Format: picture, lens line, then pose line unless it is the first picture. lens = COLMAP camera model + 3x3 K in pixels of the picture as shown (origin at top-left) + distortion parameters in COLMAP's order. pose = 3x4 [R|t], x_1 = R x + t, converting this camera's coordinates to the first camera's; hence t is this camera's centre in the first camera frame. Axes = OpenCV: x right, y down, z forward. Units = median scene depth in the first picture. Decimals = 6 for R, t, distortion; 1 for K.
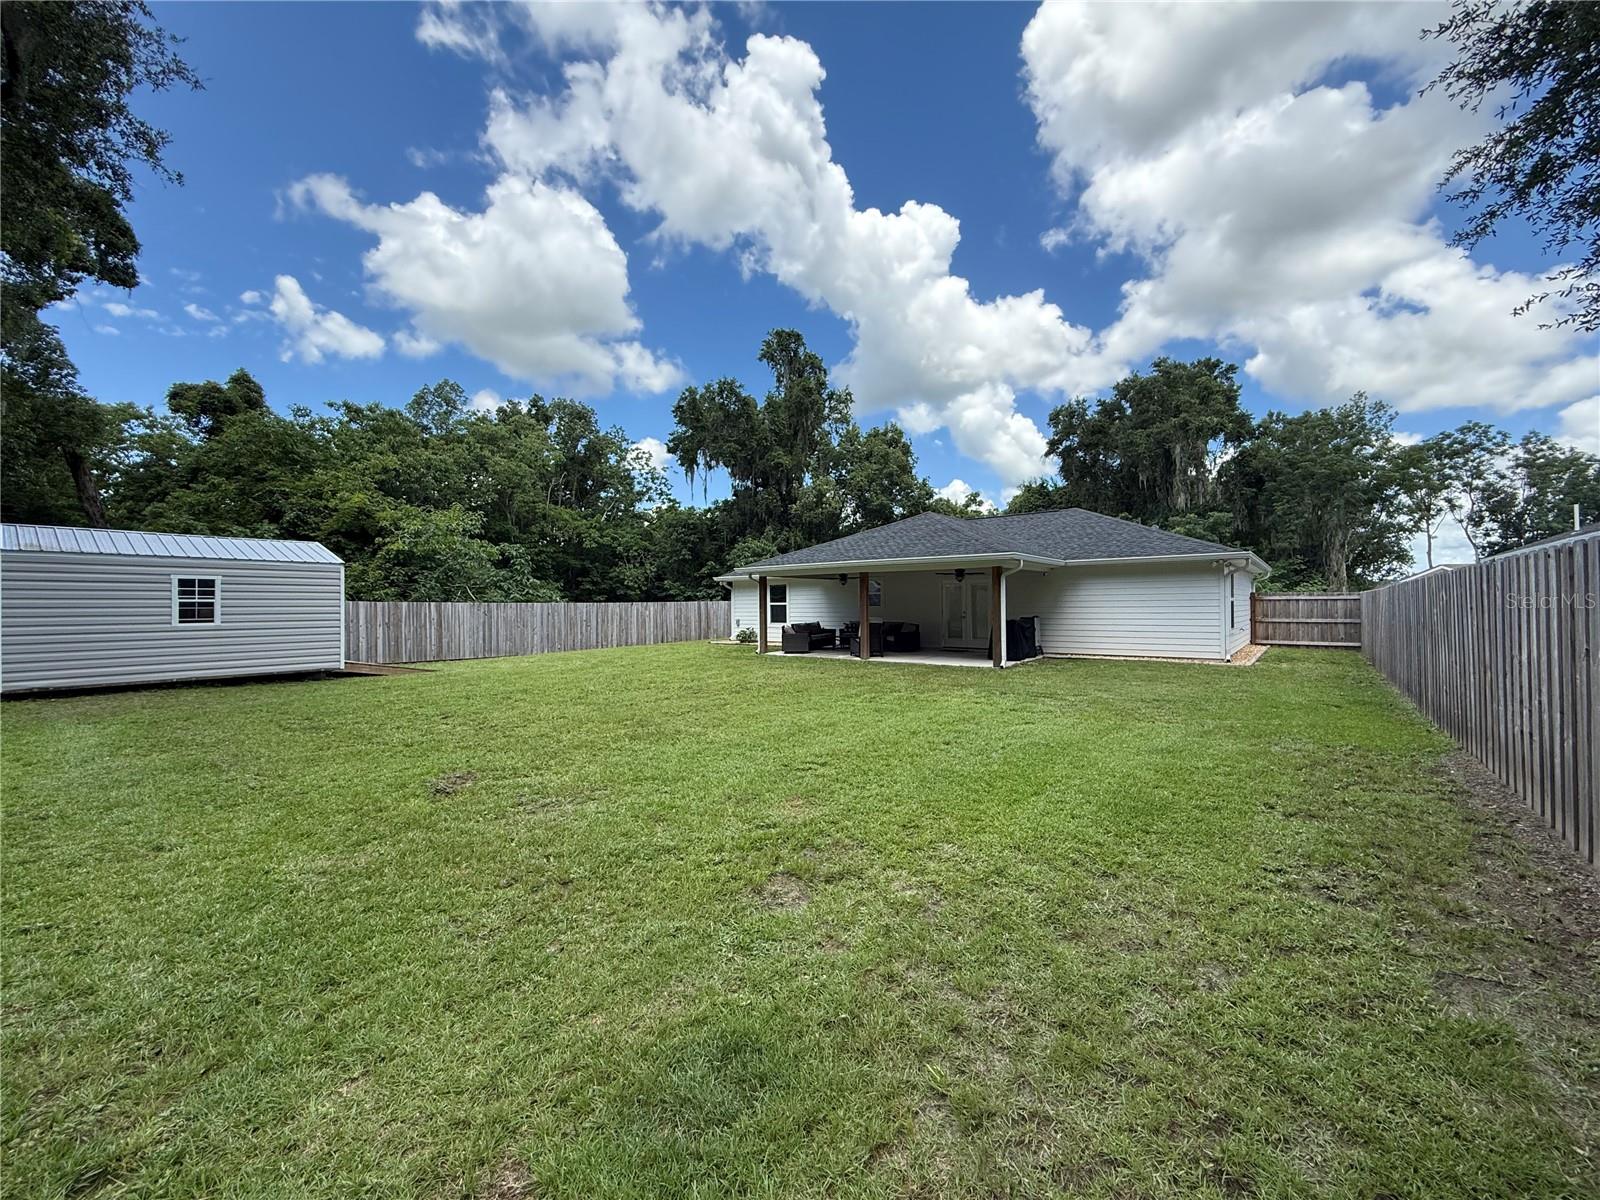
lens RADIAL K [[637.3, 0, 795.5], [0, 637.3, 599.4], [0, 0, 1]] dist [-0.000969, 0.000322]
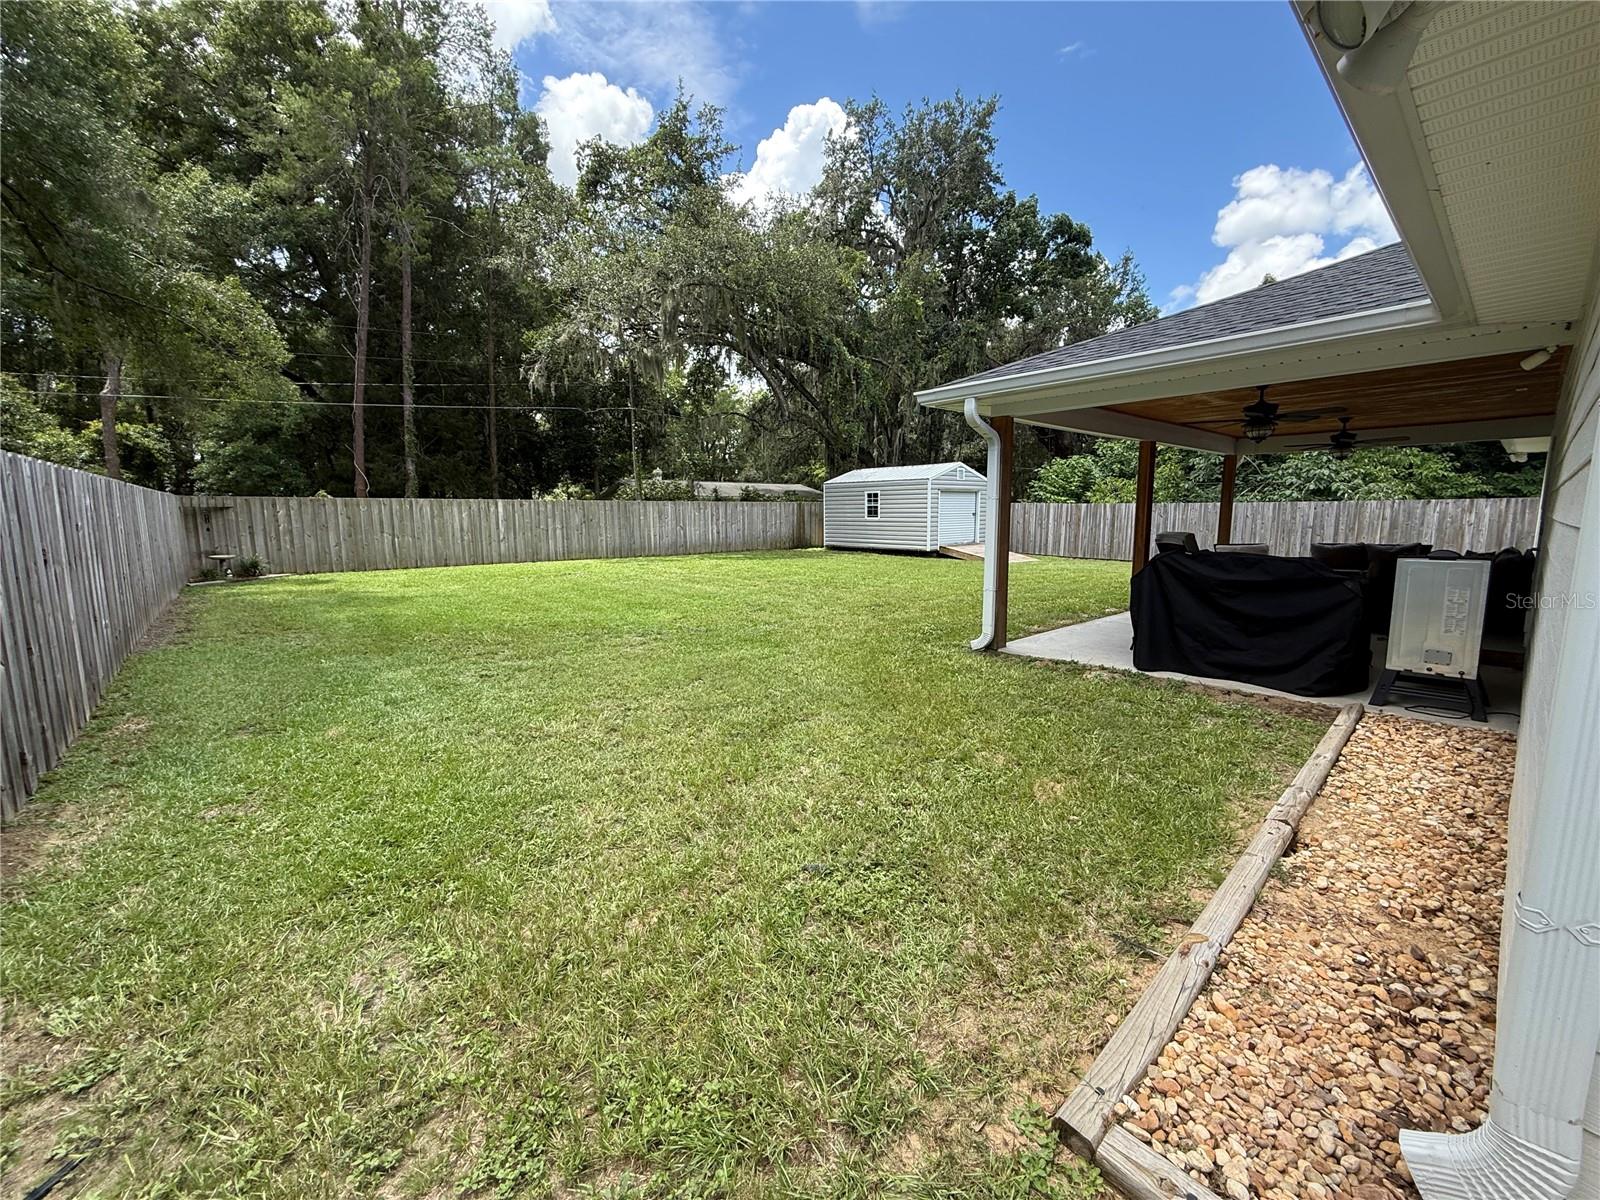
lens RADIAL K [[637.3, 0, 795.5], [0, 637.3, 599.4], [0, 0, 1]] dist [-0.000969, 0.000322]
pose [[-0.165876, 0.137292, -0.976543, 0.899664], [0.014673, 0.990495, 0.136761, 0.016425], [0.986037, 0.008357, -0.166314, 1.072839]]
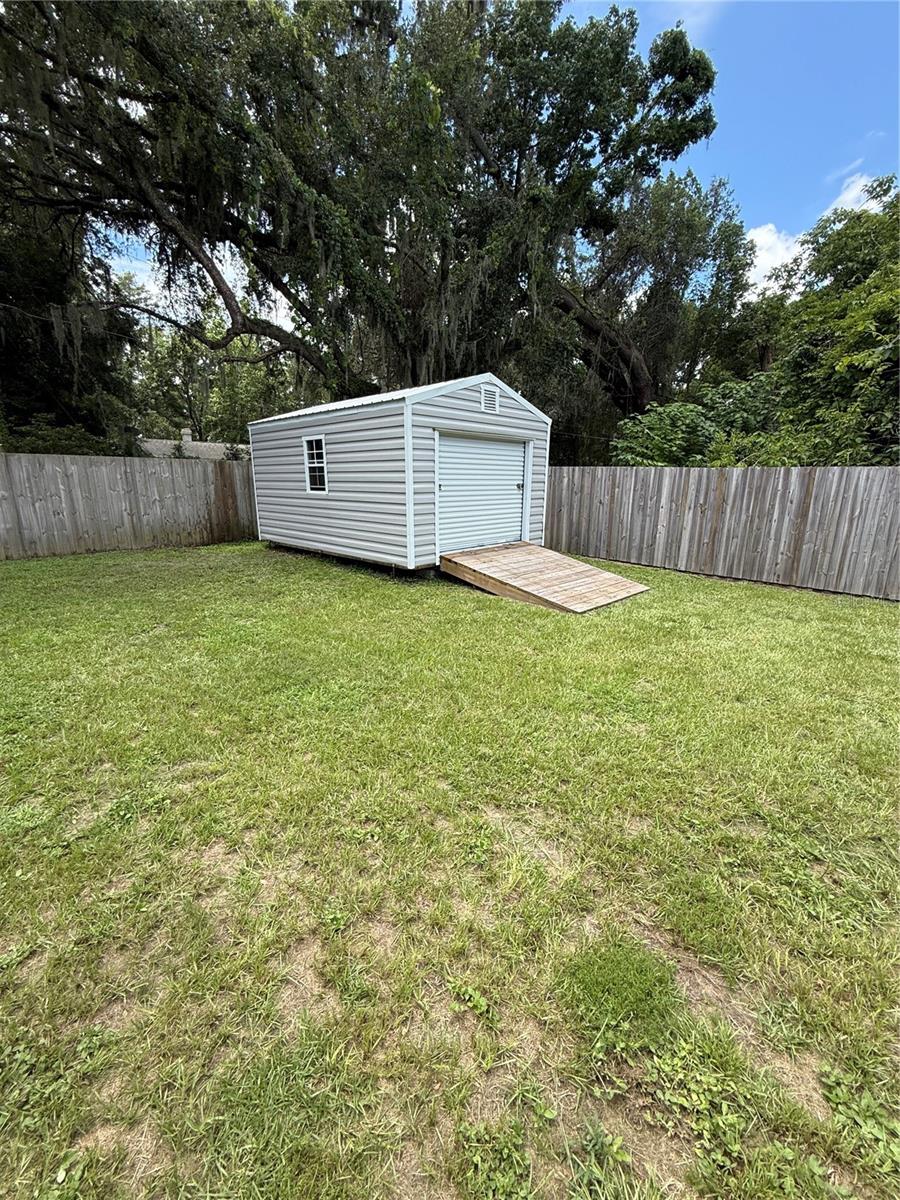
lens RADIAL K [[478.0, 0, 449.4], [0, 478.0, 596.9], [0, 0, 1]] dist [-0.000969, 0.000322]
pose [[-0.097686, 0.235564, -0.966937, -0.260916], [0.002092, 0.971630, 0.236496, 0.023202], [0.995215, 0.021079, -0.095407, 1.237804]]
